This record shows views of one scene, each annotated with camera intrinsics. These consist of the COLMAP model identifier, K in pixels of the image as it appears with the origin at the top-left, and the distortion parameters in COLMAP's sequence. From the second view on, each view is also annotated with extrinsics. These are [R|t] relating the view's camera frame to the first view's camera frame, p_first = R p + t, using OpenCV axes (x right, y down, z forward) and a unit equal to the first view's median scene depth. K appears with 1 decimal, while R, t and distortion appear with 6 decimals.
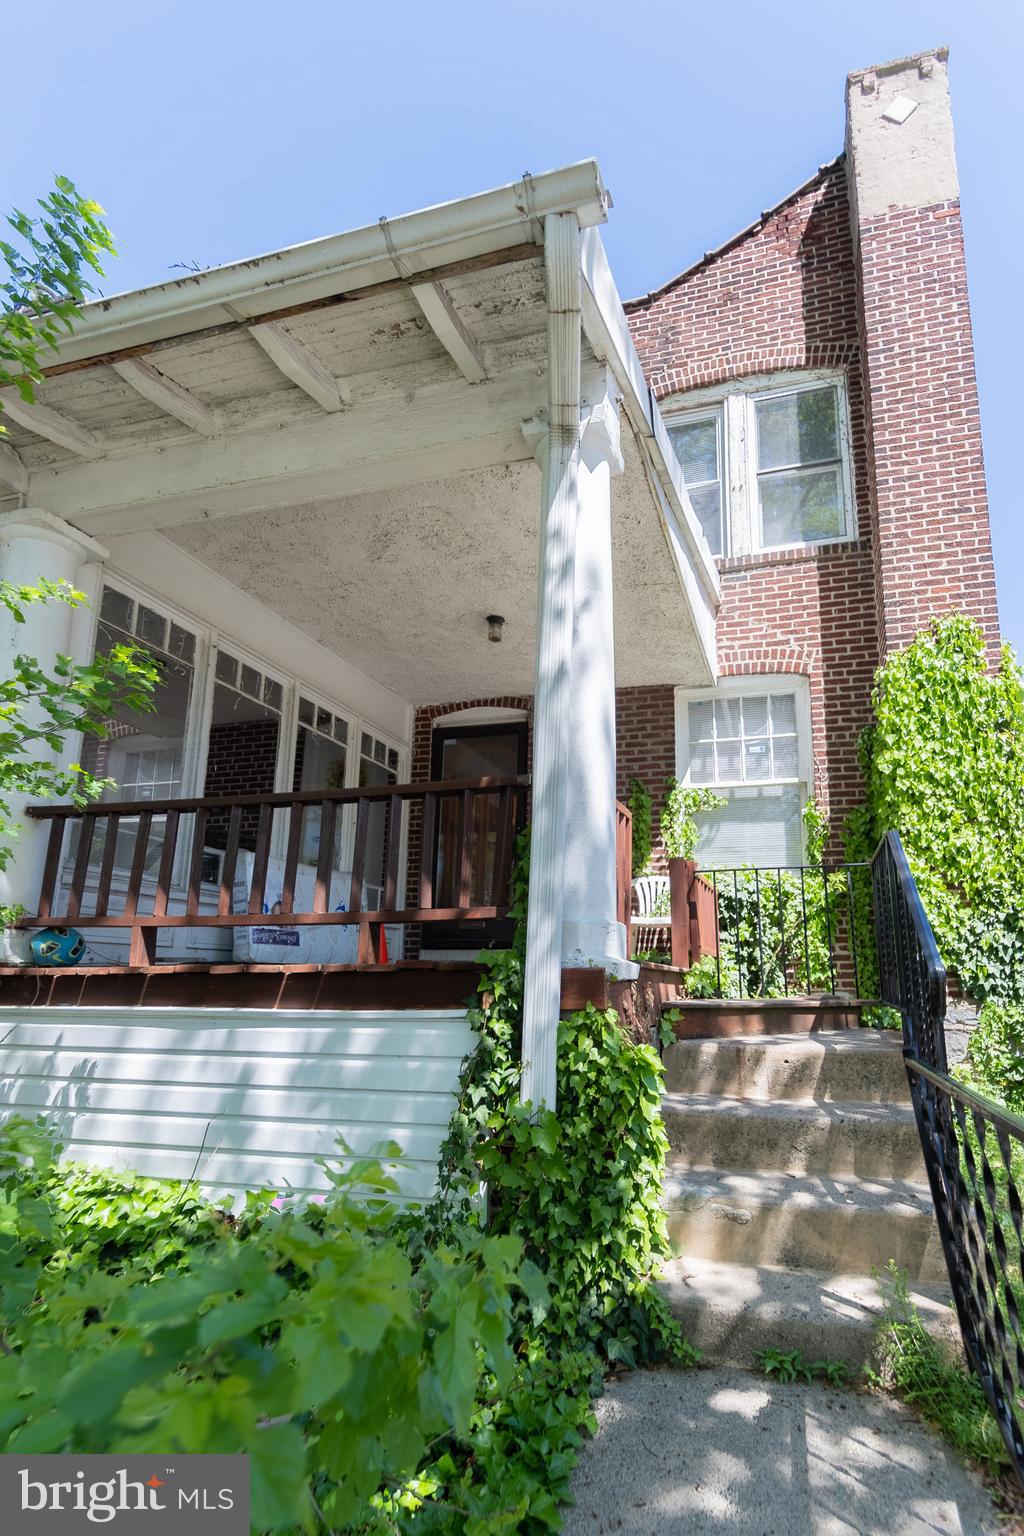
lens RADIAL K [[888.2, 0, 512.0], [0, 888.2, 768.0], [0, 0, 1]] dist [0.004199, 0.001283]
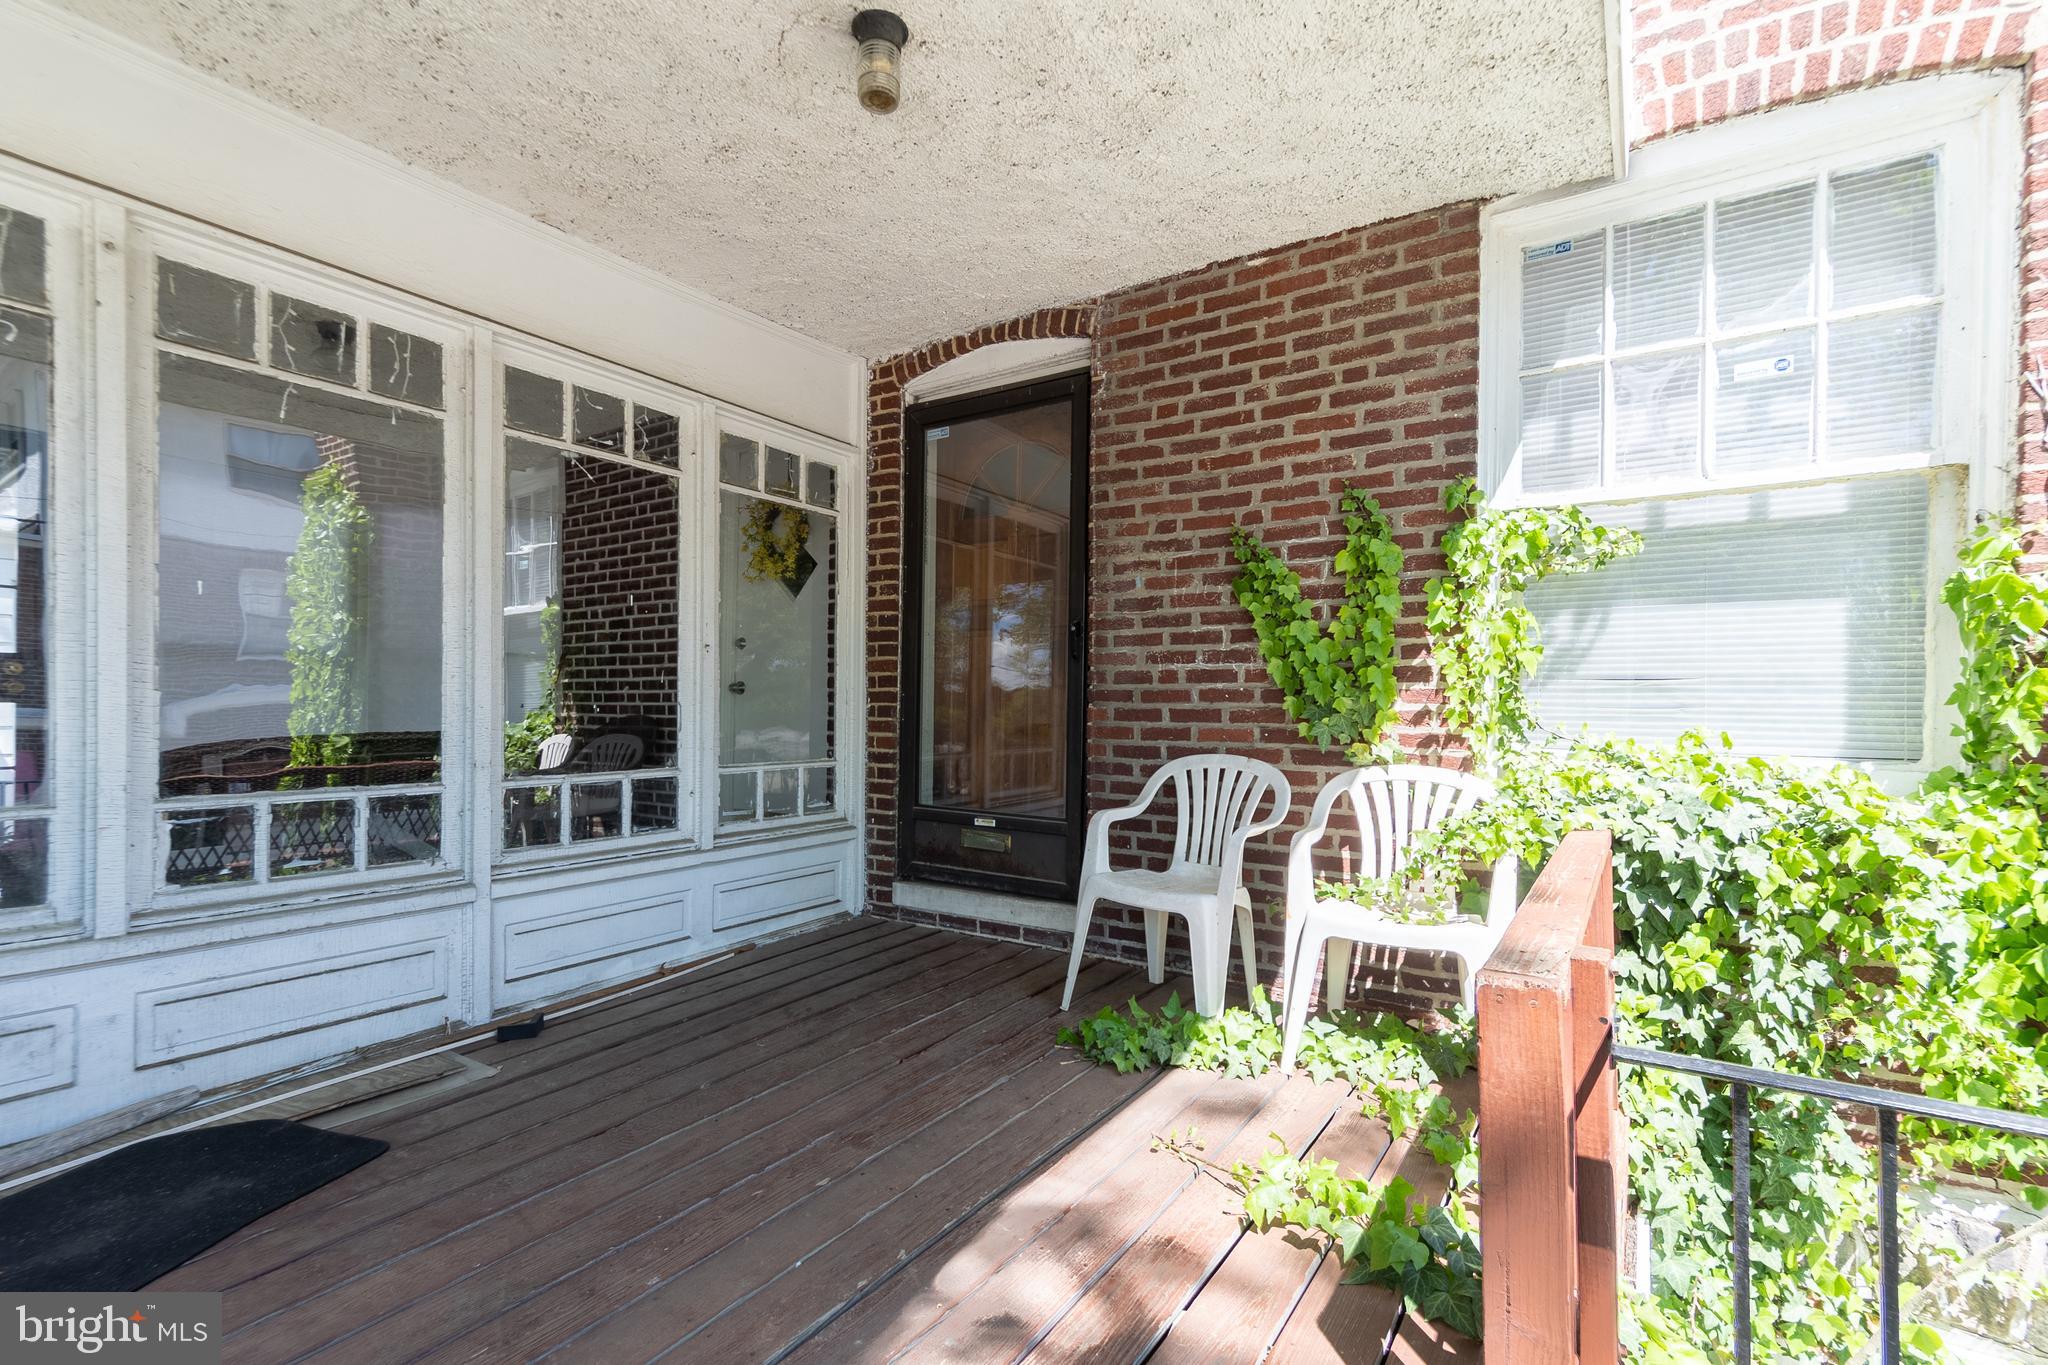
lens RADIAL K [[891.8, 0, 1021.2], [0, 891.8, 701.7], [0, 0, 1]] dist [0.004316, 0.000145]
pose [[0.966675, -0.024912, -0.254790, 0.096865], [0.095290, 0.958754, 0.267789, -0.017586], [0.237610, -0.283144, 0.929178, 0.599275]]
